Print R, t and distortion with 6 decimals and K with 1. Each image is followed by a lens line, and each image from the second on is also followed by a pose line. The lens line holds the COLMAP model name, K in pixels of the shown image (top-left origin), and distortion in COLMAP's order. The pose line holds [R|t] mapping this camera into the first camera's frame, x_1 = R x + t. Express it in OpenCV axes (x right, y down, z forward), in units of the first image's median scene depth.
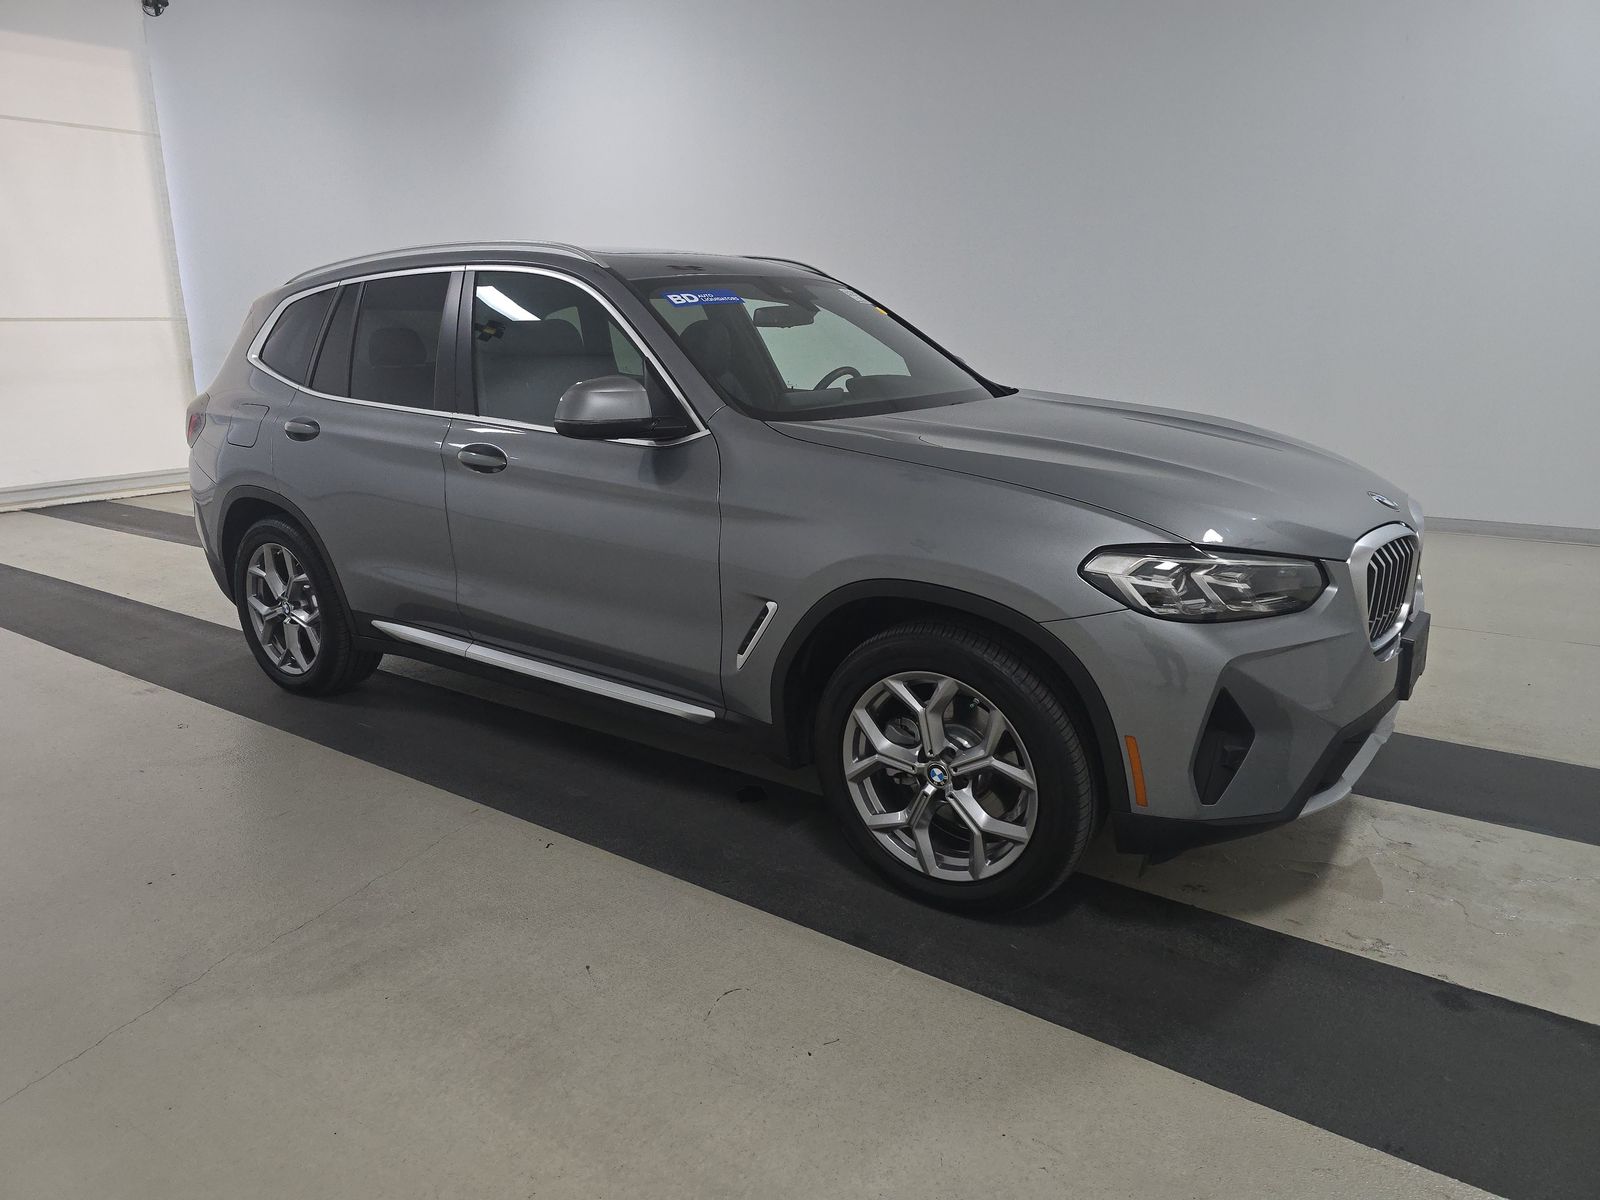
lens RADIAL K [[1069.2, 0, 800.0], [0, 1069.2, 600.0], [0, 0, 1]] dist [0.003640, -0.000558]
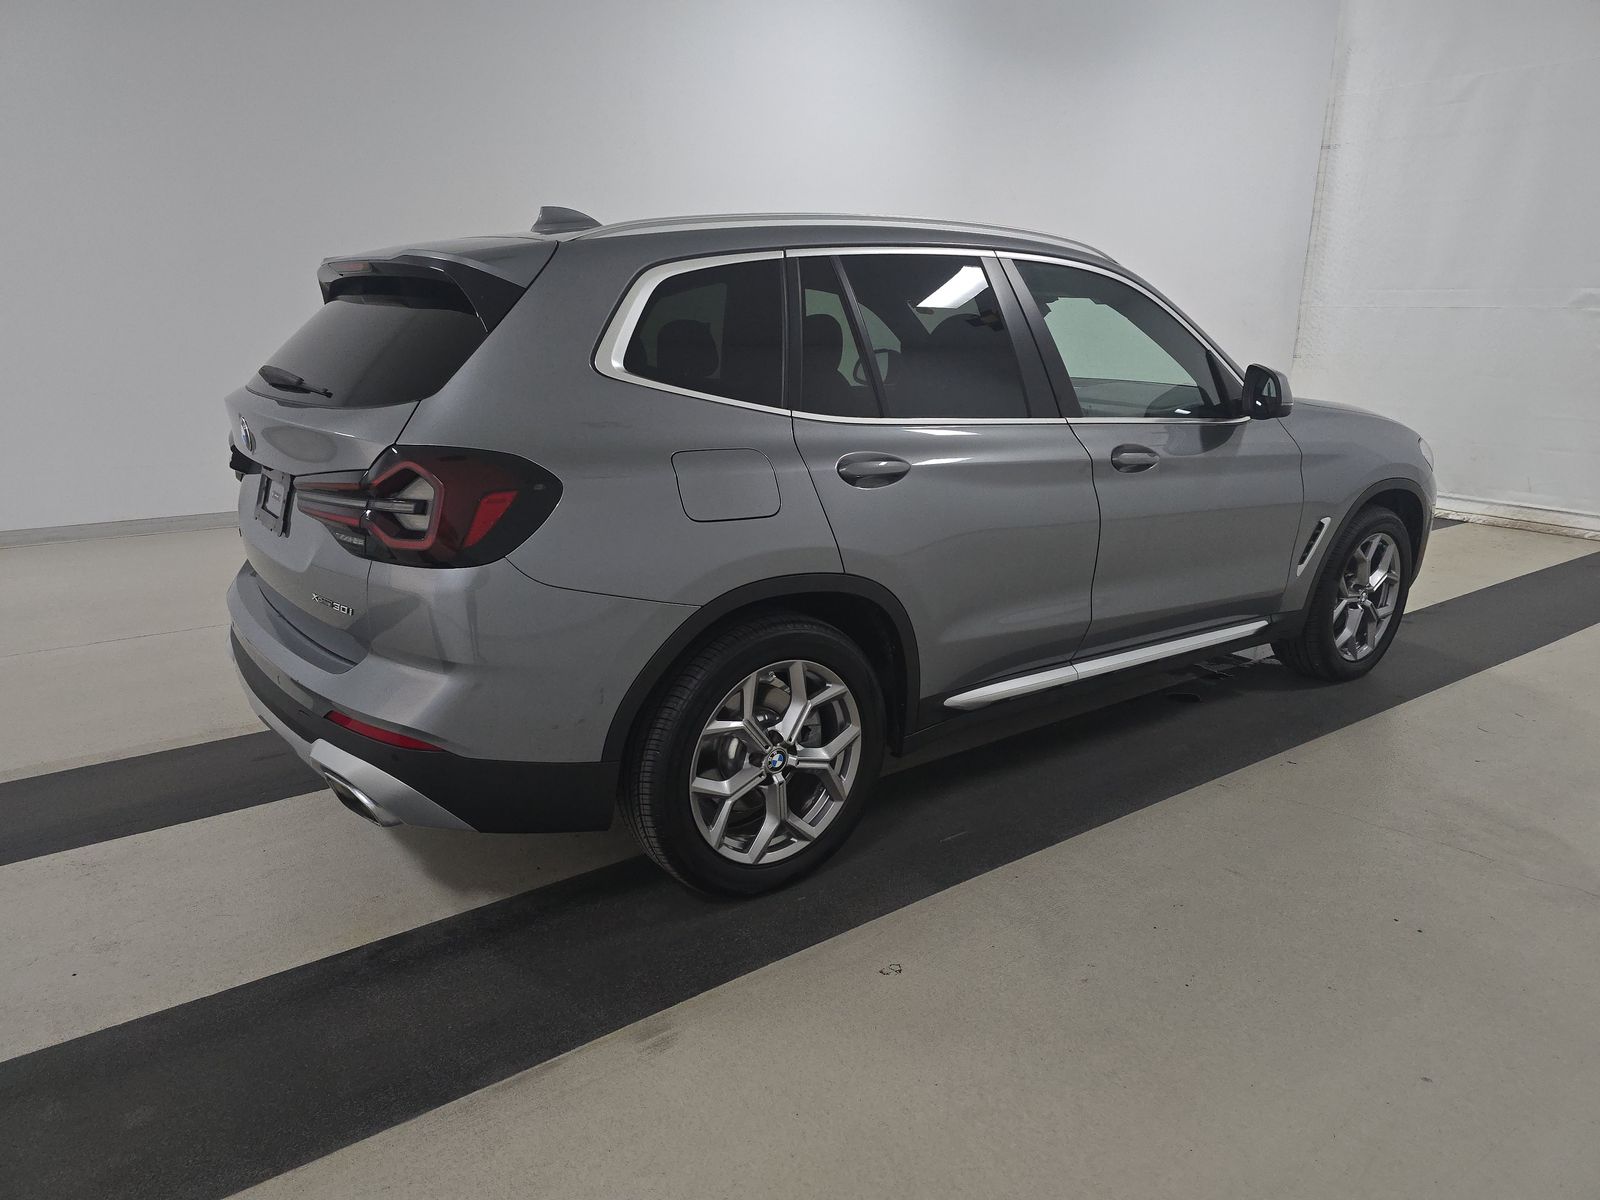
lens RADIAL K [[1069.2, 0, 800.0], [0, 1069.2, 600.0], [0, 0, 1]] dist [0.003640, -0.000558]
pose [[0.323333, -0.217415, 0.920970, -1.295648], [0.231029, 0.961934, 0.145976, -0.214700], [-0.917650, 0.165572, 0.361254, 0.924695]]
